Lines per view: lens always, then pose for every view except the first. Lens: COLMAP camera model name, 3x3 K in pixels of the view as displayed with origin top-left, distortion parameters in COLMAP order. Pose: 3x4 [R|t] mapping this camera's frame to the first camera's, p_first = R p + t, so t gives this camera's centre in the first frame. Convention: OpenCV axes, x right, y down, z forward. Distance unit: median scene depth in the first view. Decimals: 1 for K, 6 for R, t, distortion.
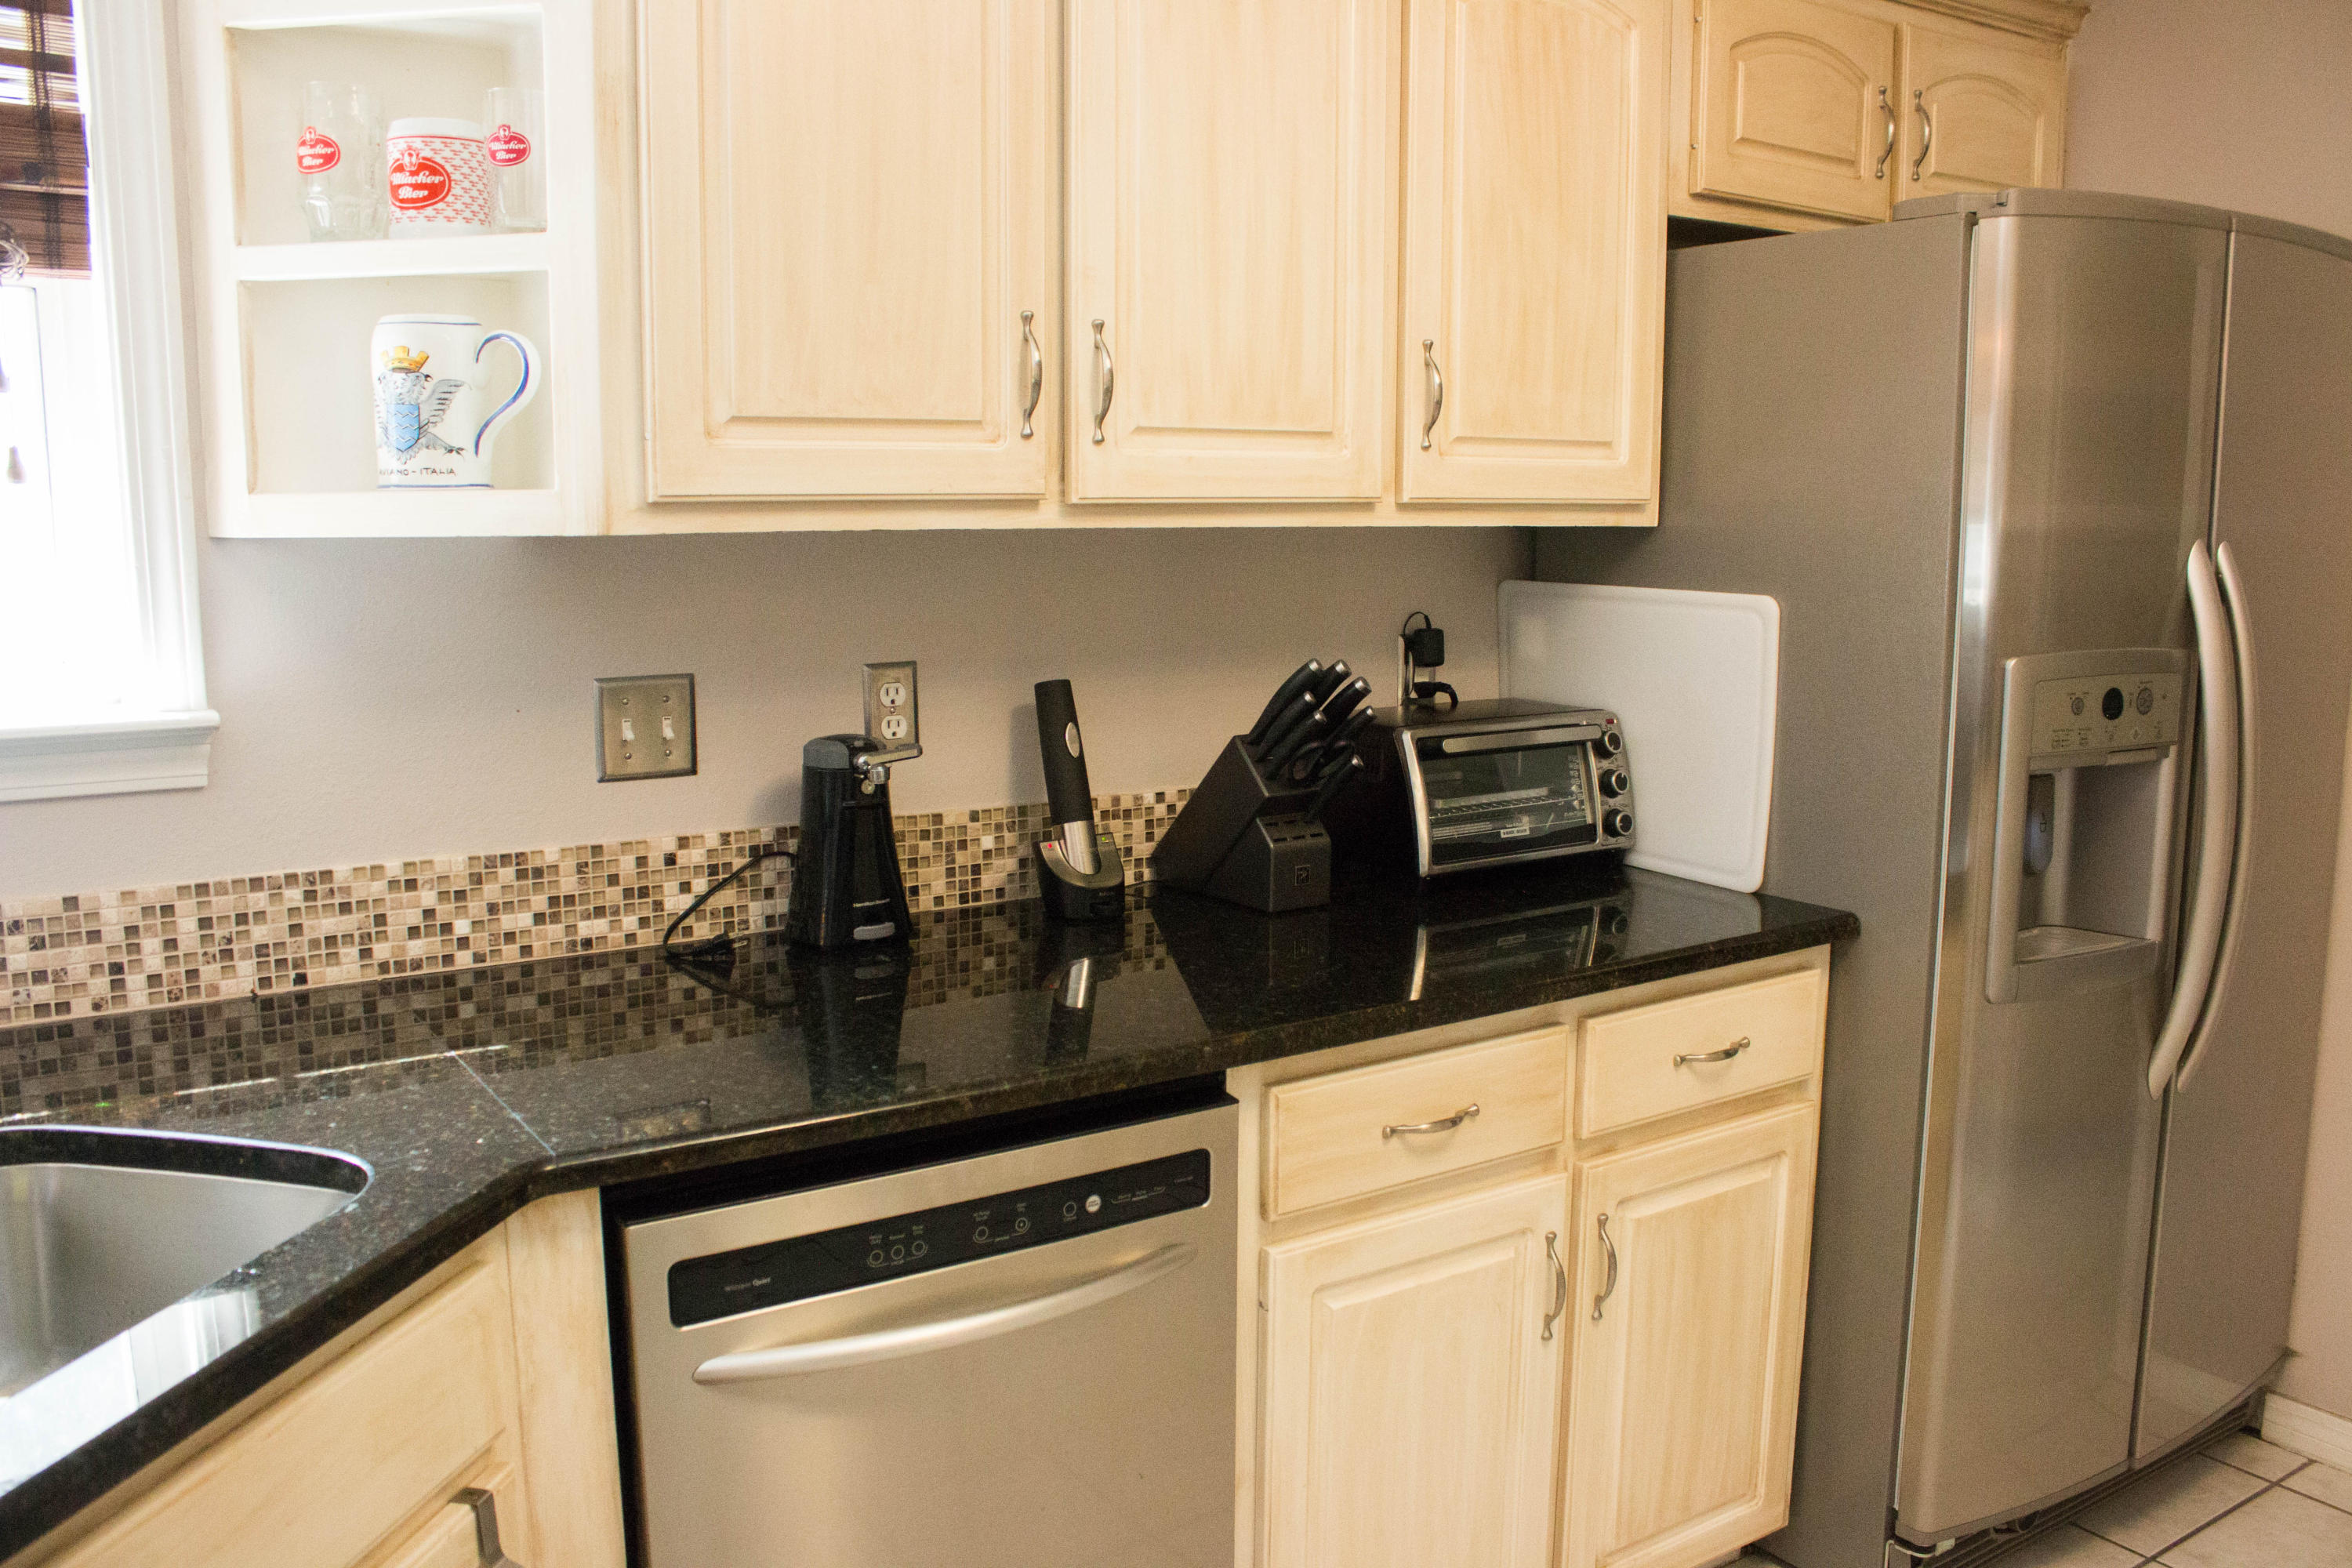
lens RADIAL K [[1964.6, 0, 1187.4], [0, 1964.6, 793.2], [0, 0, 1]] dist [-0.165402, 0.150210]
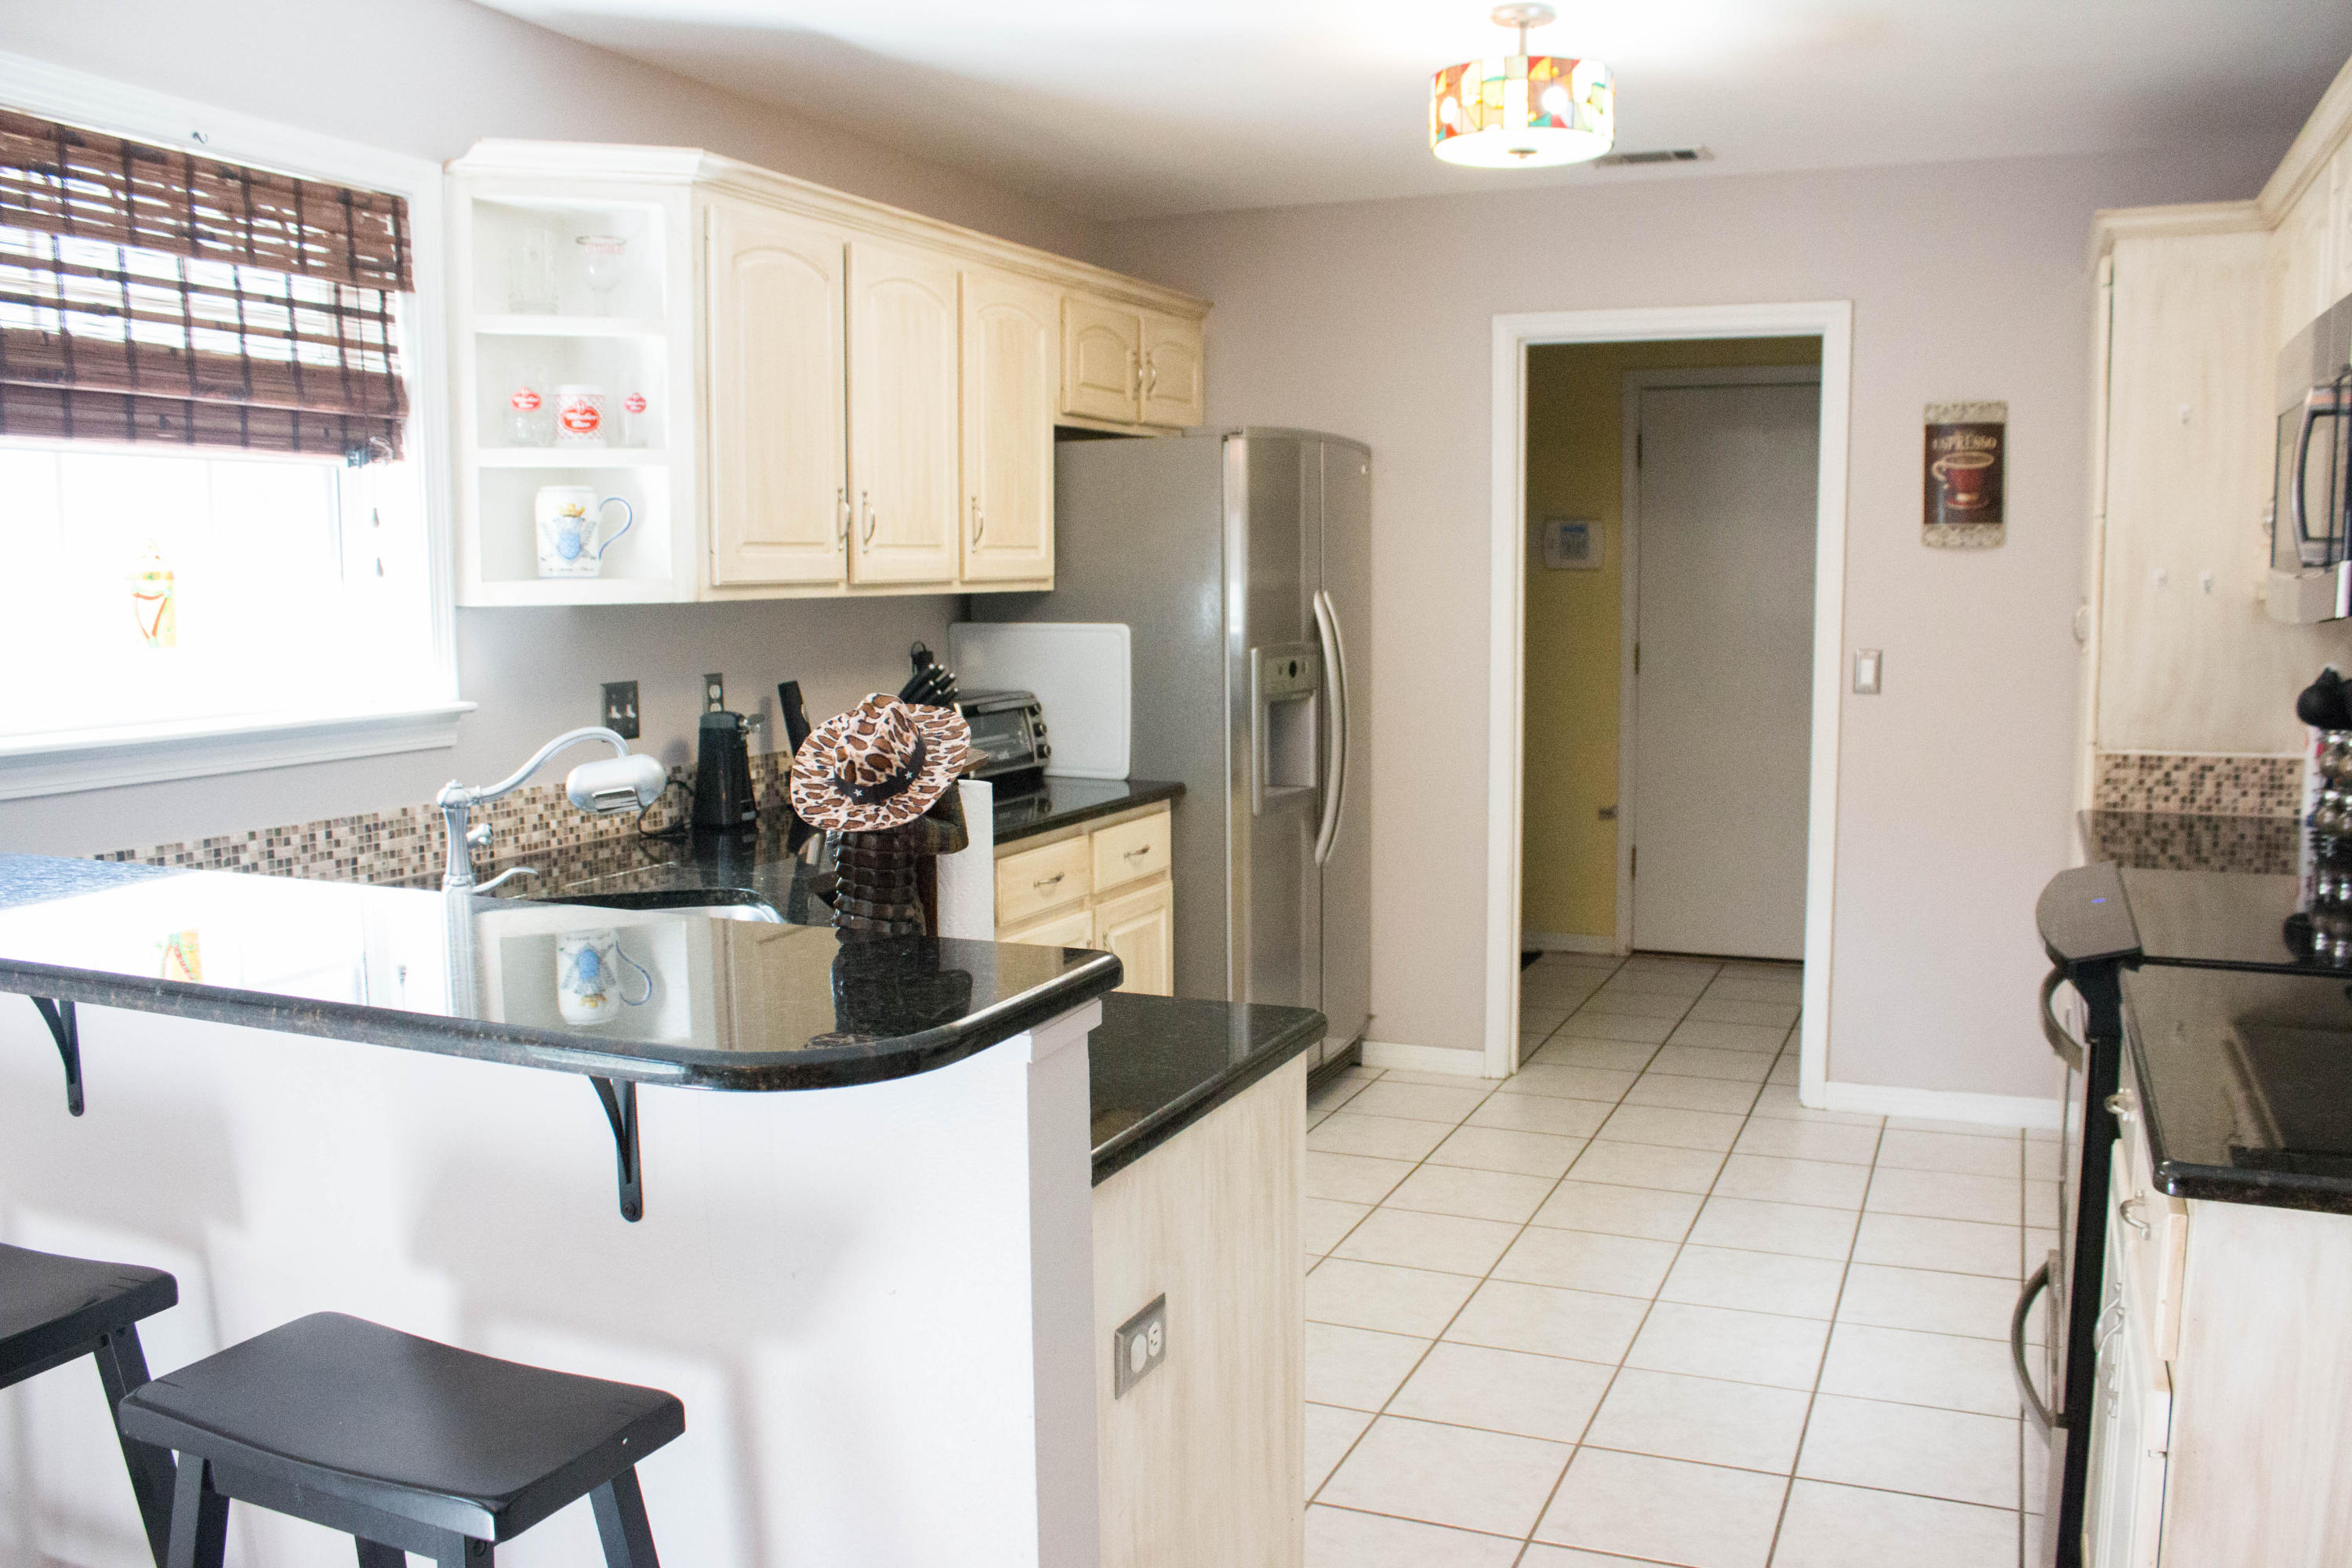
lens RADIAL K [[1964.6, 0, 1187.4], [0, 1964.6, 793.2], [0, 0, 1]] dist [-0.165402, 0.150210]
pose [[0.848718, -0.067588, 0.524509, -0.767815], [0.085758, 0.996262, -0.010389, 0.103287], [-0.521846, 0.053799, 0.851342, -0.778421]]
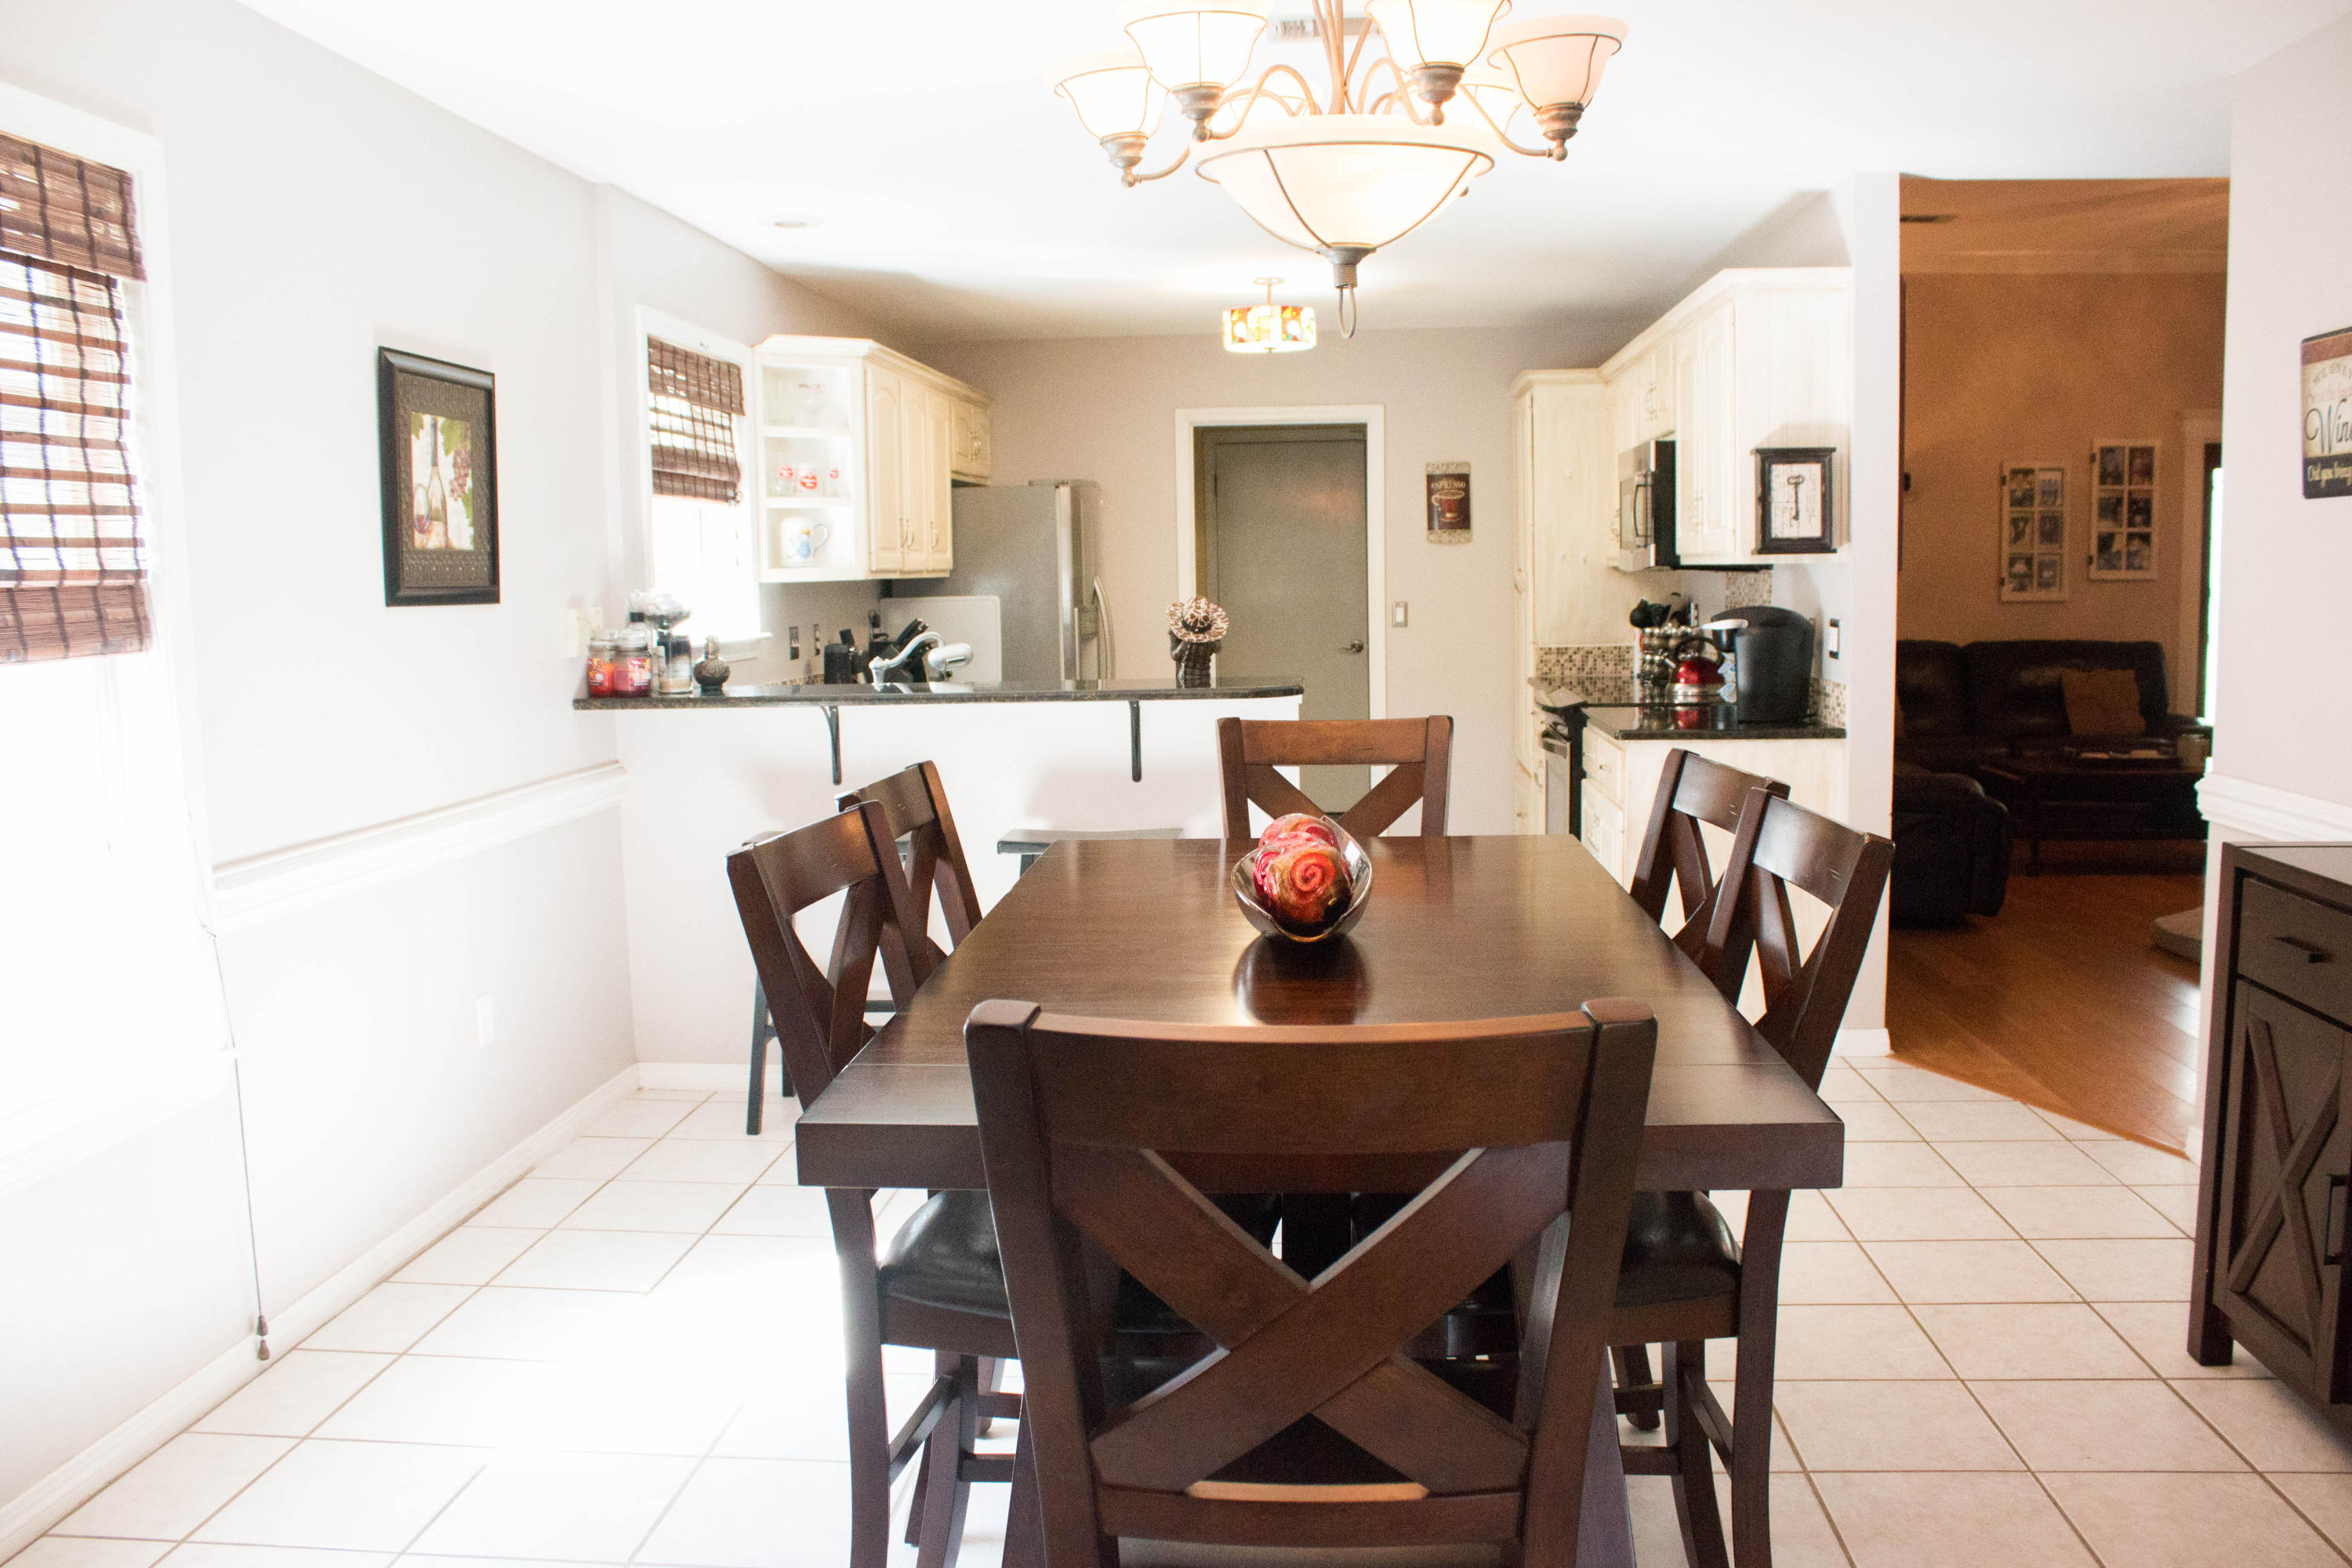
lens RADIAL K [[1929.4, 0, 1188.8], [0, 1929.4, 801.3], [0, 0, 1]] dist [-0.172996, 0.151608]
pose [[0.635901, -0.107331, 0.764271, -2.270226], [0.136057, 0.990363, 0.025878, 0.227481], [-0.759683, 0.087528, 0.644376, -1.479394]]
